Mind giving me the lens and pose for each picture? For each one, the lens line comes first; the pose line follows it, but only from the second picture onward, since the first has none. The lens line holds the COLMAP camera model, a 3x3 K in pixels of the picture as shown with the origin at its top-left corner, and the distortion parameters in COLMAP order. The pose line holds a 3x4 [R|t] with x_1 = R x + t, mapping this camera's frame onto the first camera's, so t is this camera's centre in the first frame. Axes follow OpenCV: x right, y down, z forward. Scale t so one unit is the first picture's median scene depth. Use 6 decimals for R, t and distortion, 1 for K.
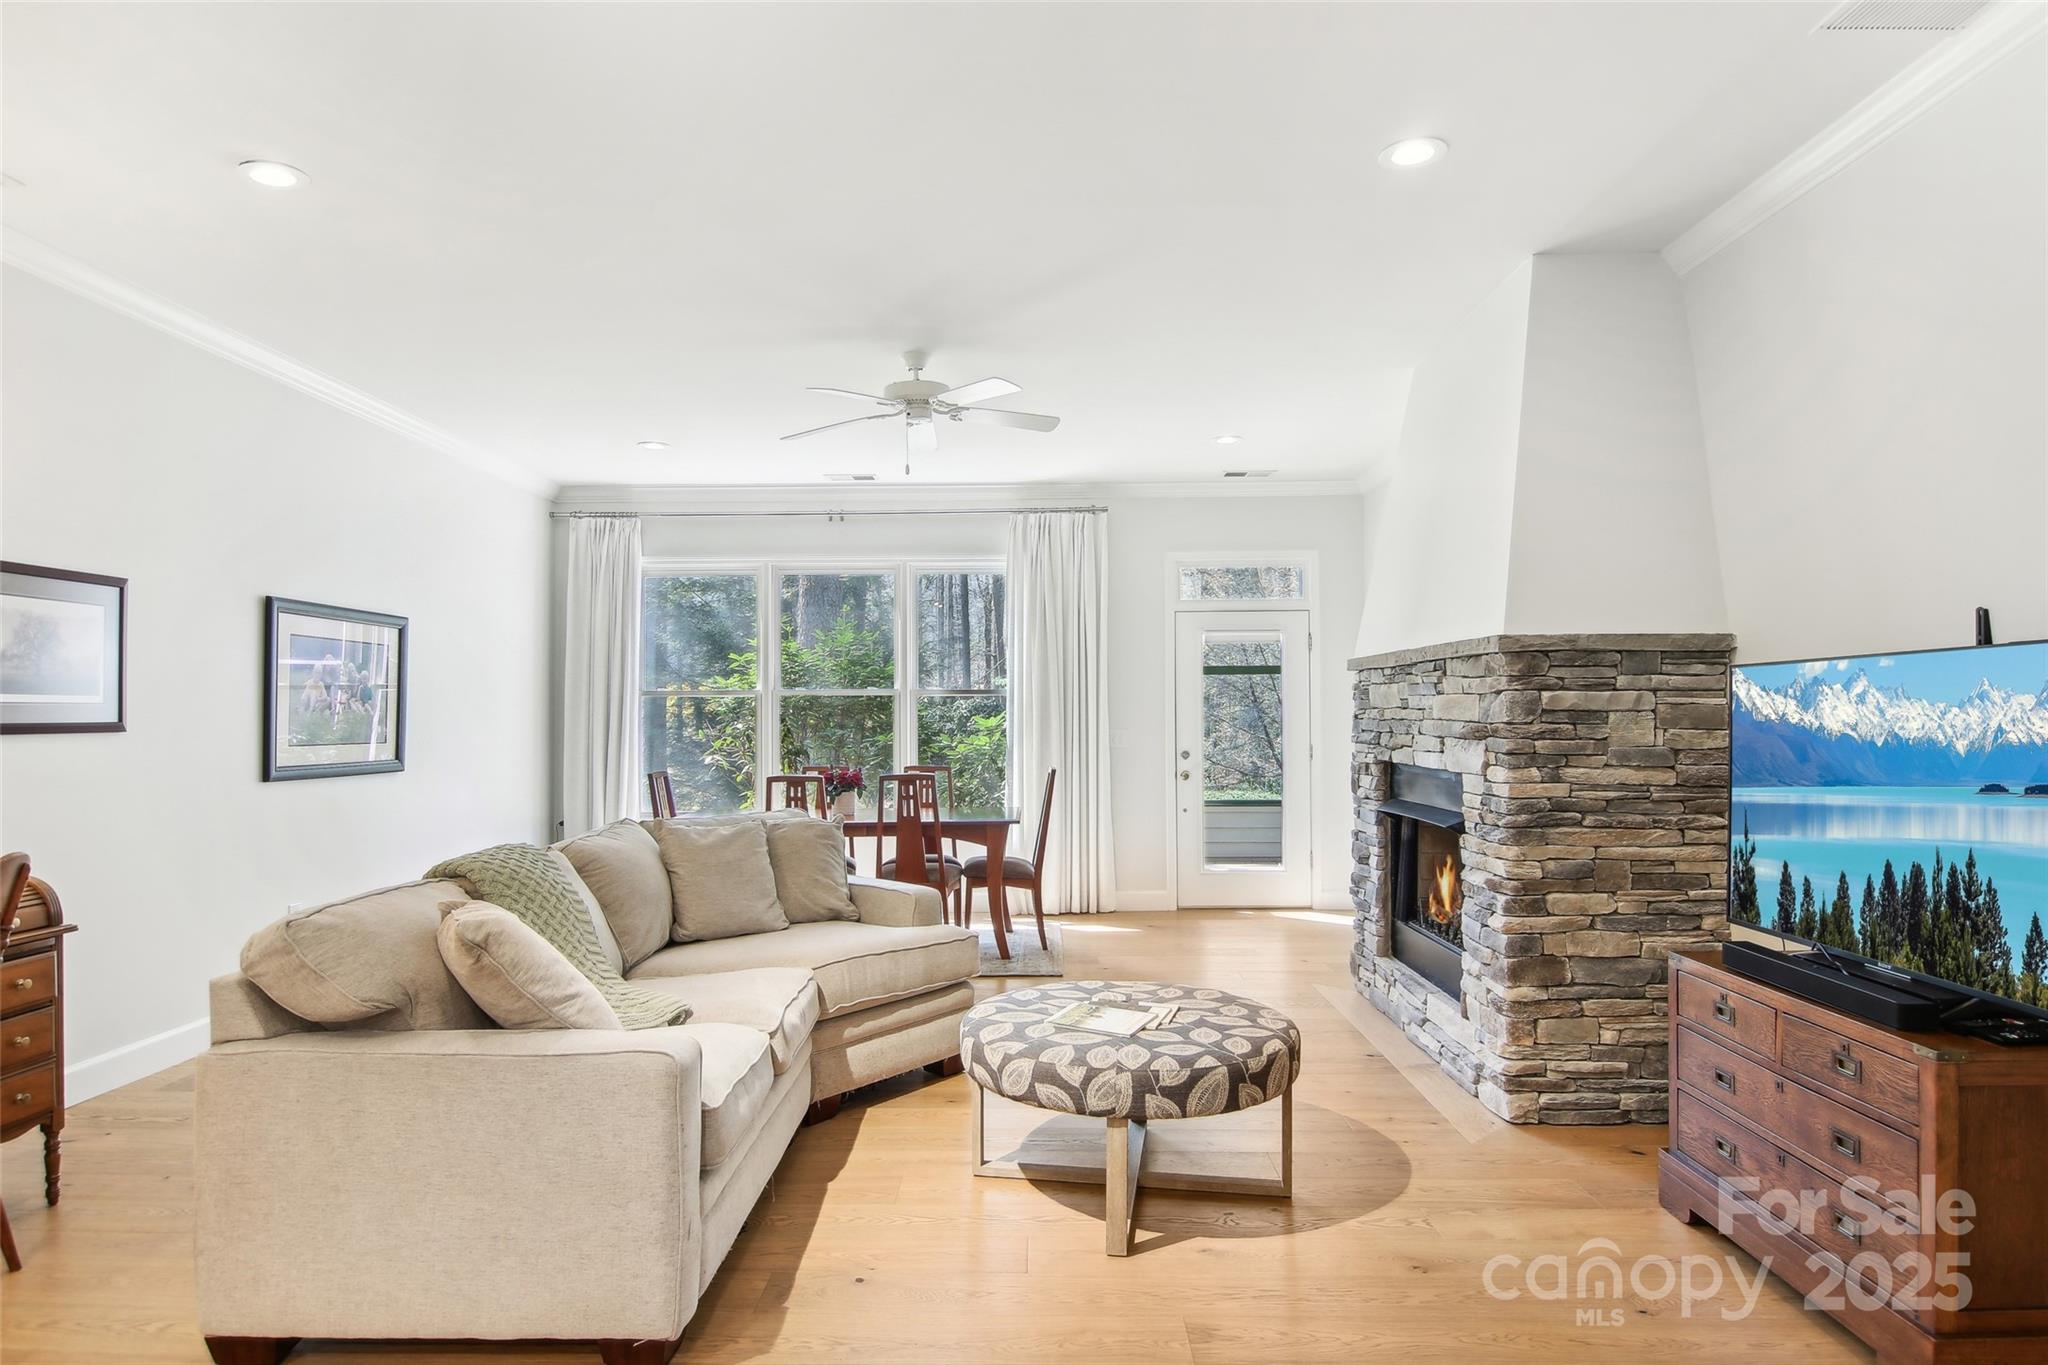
lens RADIAL K [[1156.9, 0, 1031.5], [0, 1156.9, 723.6], [0, 0, 1]] dist [0.003529, -0.016592]
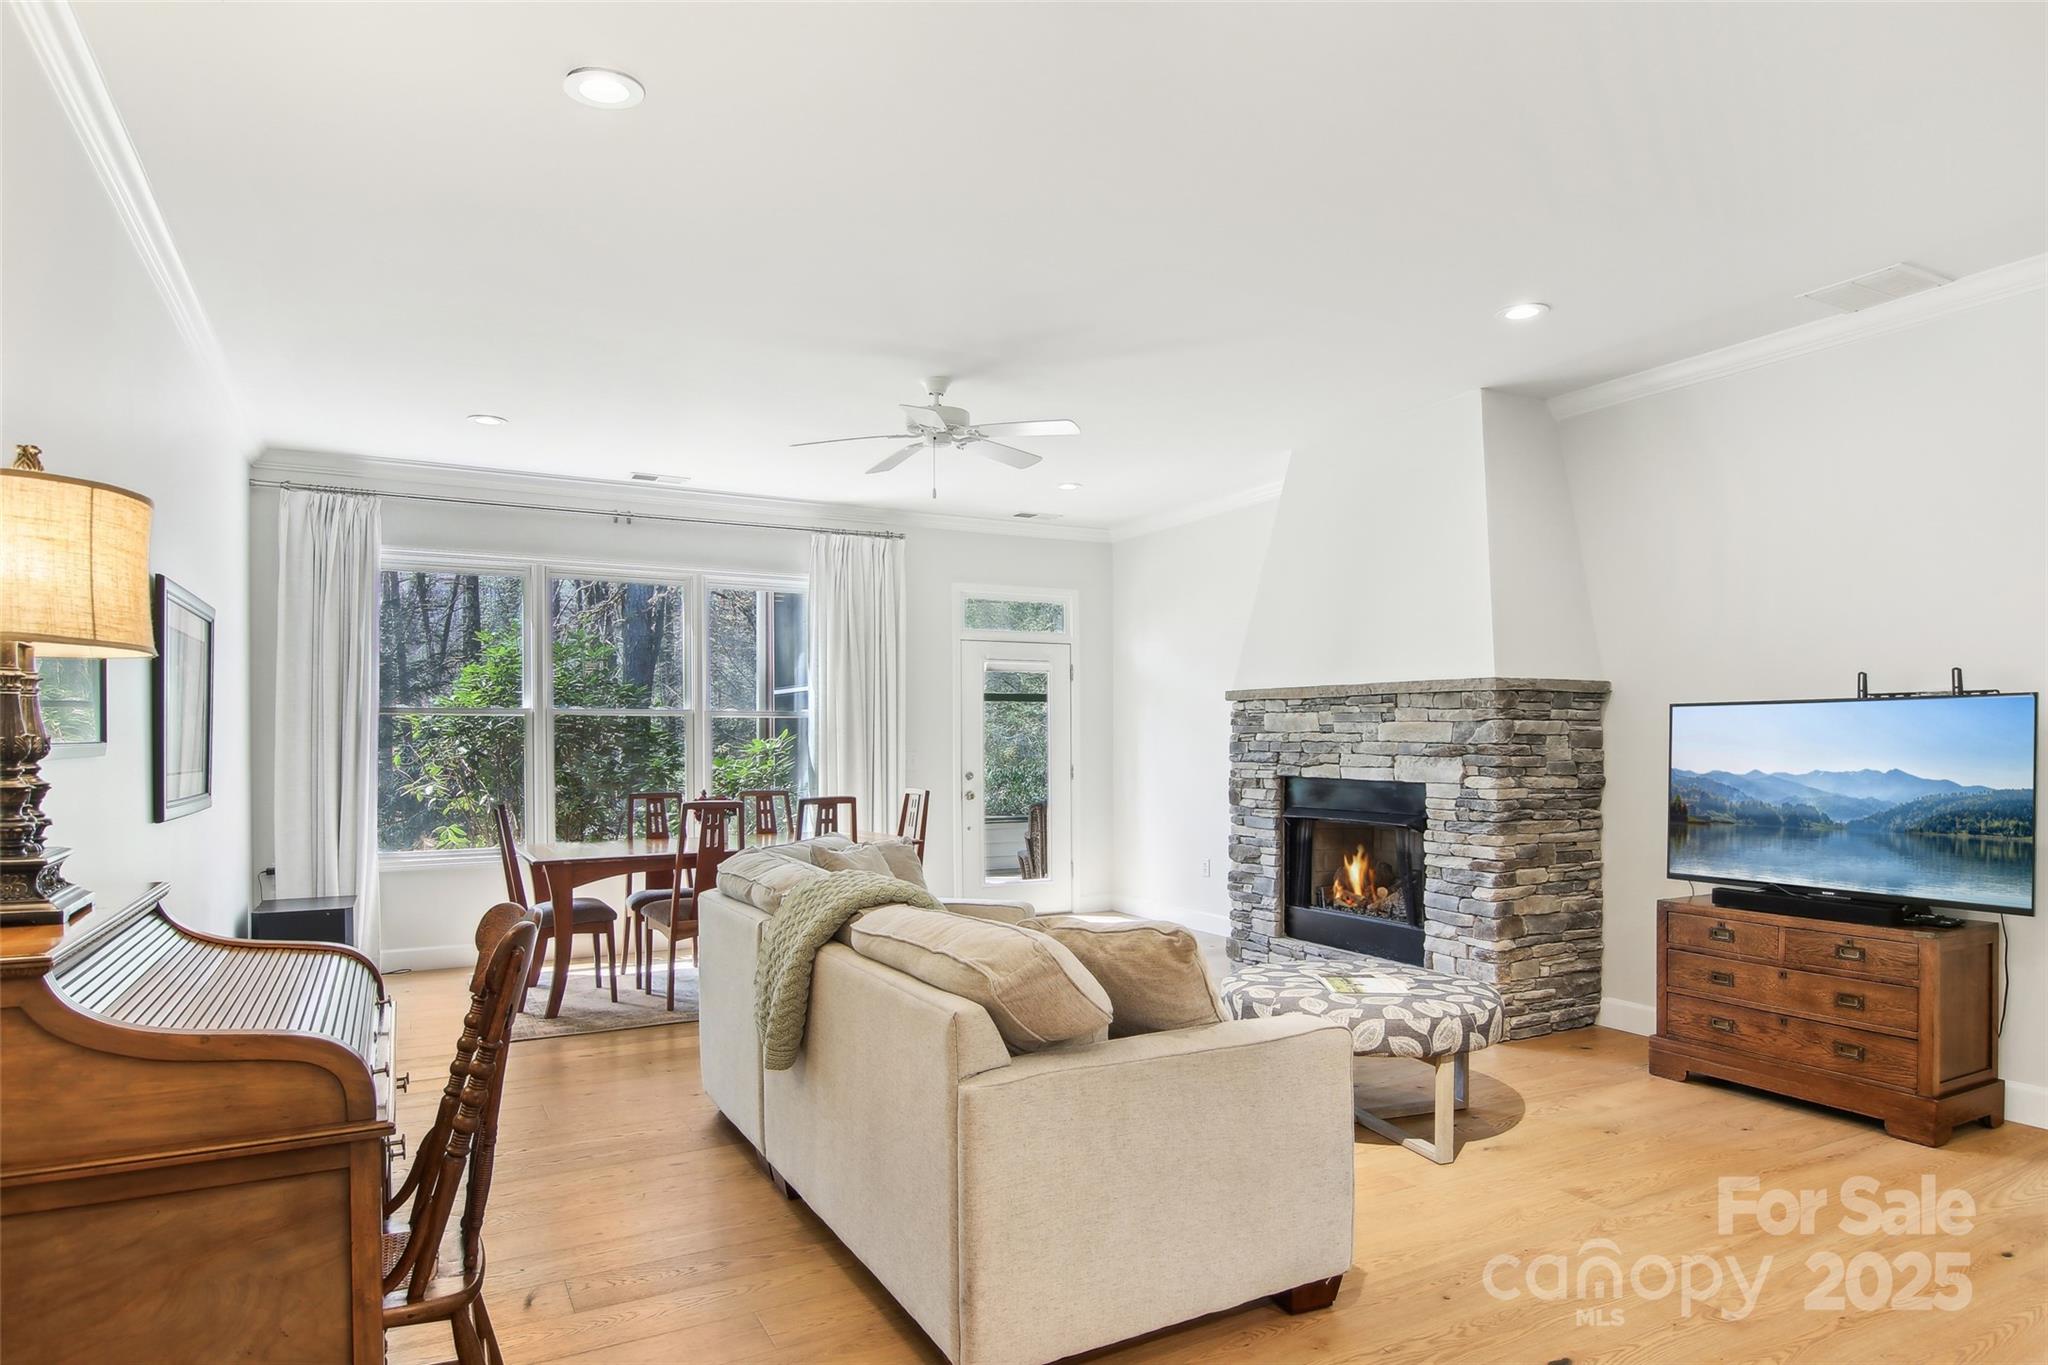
lens RADIAL K [[1171.1, 0, 1029.3], [0, 1171.1, 770.4], [0, 0, 1]] dist [0.000484, -0.015941]
pose [[0.872241, -0.010507, 0.488964, -0.717607], [0.001719, 0.999829, 0.018418, 0.004481], [-0.489074, -0.015224, 0.872109, 0.086734]]
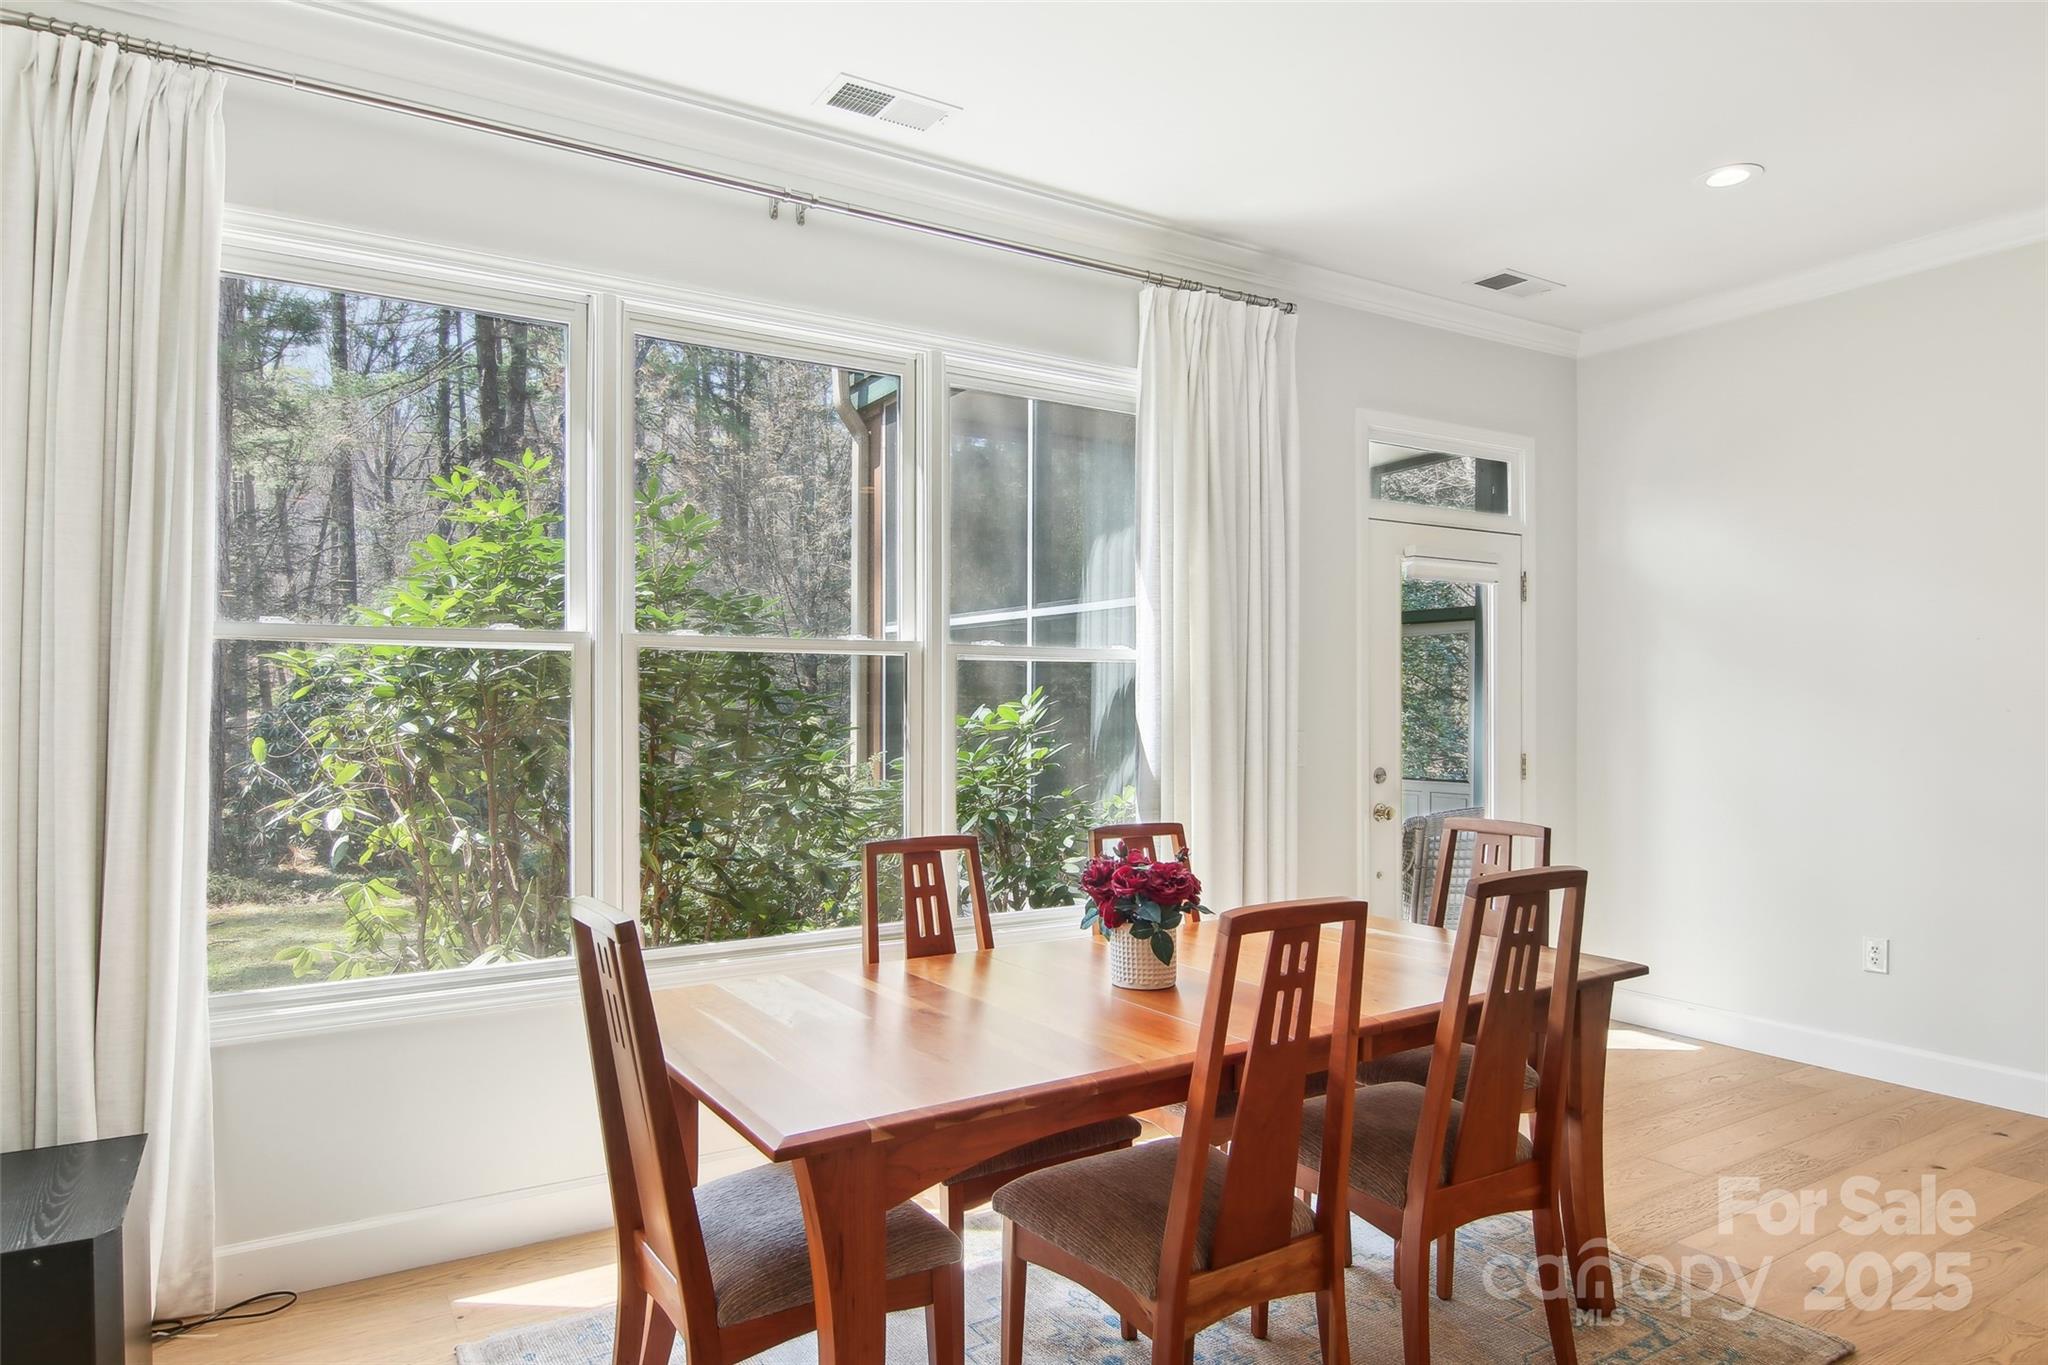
lens RADIAL K [[1243.0, 0, 1025.6], [0, 1243.0, 718.2], [0, 0, 1]] dist [0.001642, -0.011419]
pose [[0.837042, -0.001653, 0.547137, -0.709729], [-0.000844, 0.999990, 0.004312, -0.006839], [-0.547139, -0.004071, 0.837032, 1.243124]]
